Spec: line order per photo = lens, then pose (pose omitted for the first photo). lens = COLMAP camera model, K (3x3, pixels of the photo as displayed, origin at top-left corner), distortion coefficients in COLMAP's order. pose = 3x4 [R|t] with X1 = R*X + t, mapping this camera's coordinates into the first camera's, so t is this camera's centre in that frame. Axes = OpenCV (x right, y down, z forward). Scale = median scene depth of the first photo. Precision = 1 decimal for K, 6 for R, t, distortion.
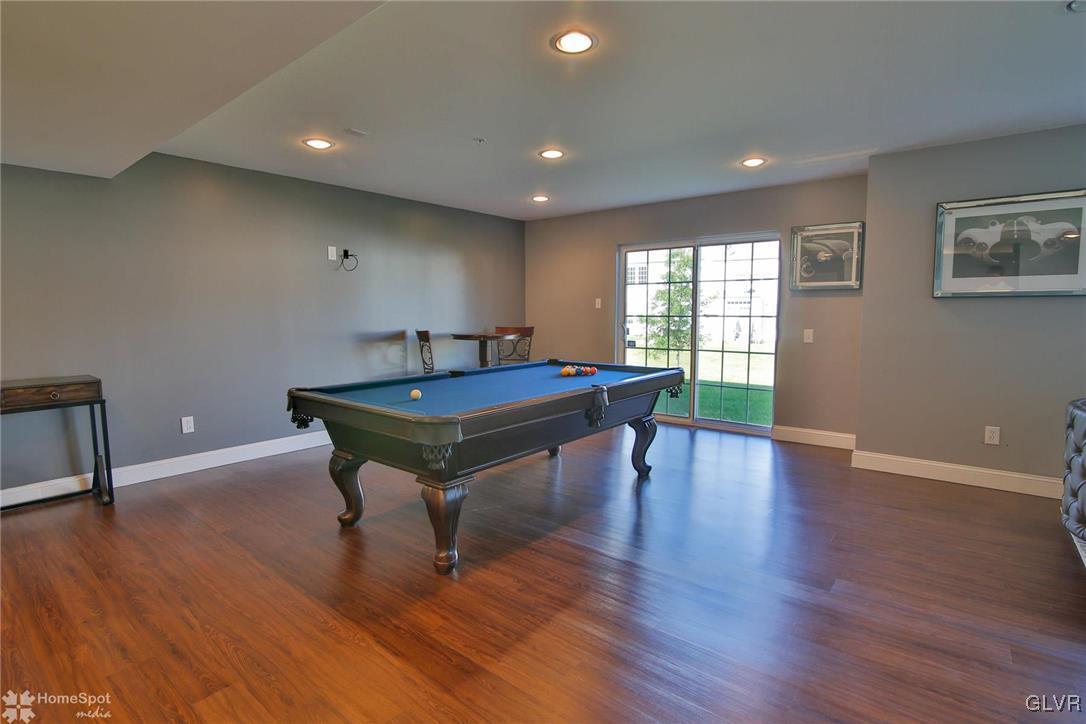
lens RADIAL K [[527.9, 0, 542.5], [0, 527.9, 358.9], [0, 0, 1]] dist [-0.019167, 0.000343]
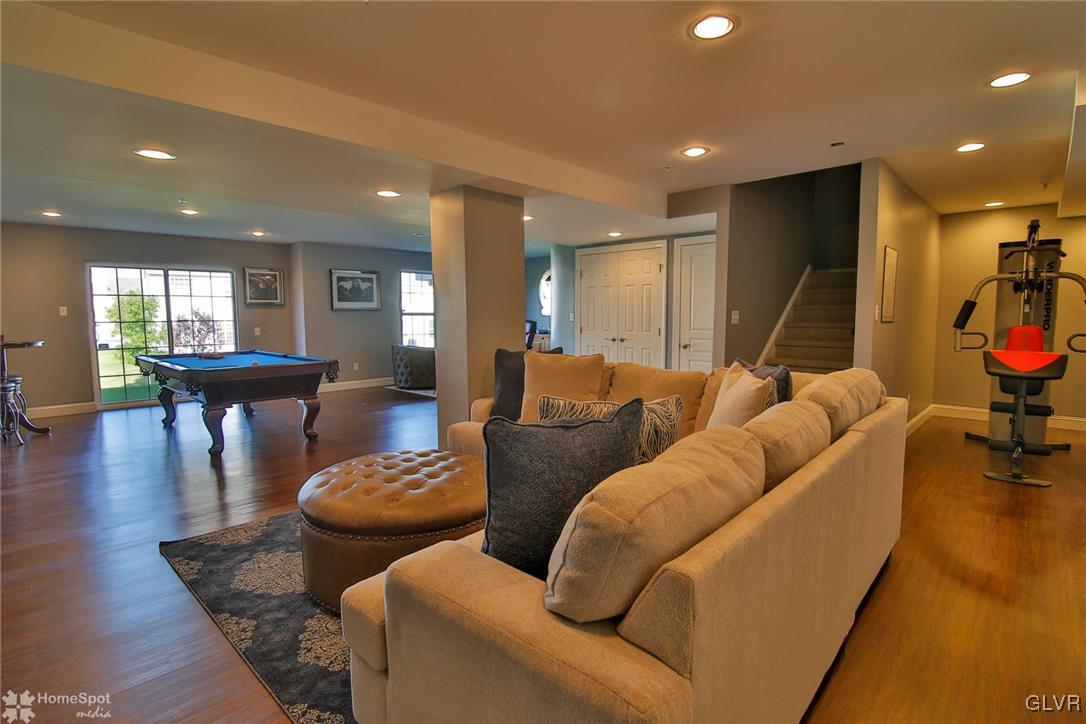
lens RADIAL K [[527.9, 0, 542.5], [0, 527.9, 358.9], [0, 0, 1]] dist [-0.019167, 0.000343]
pose [[0.113198, -0.082504, 0.990141, -0.900477], [0.090335, 0.993274, 0.072437, 0.003419], [-0.989457, 0.081245, 0.119890, -0.093611]]
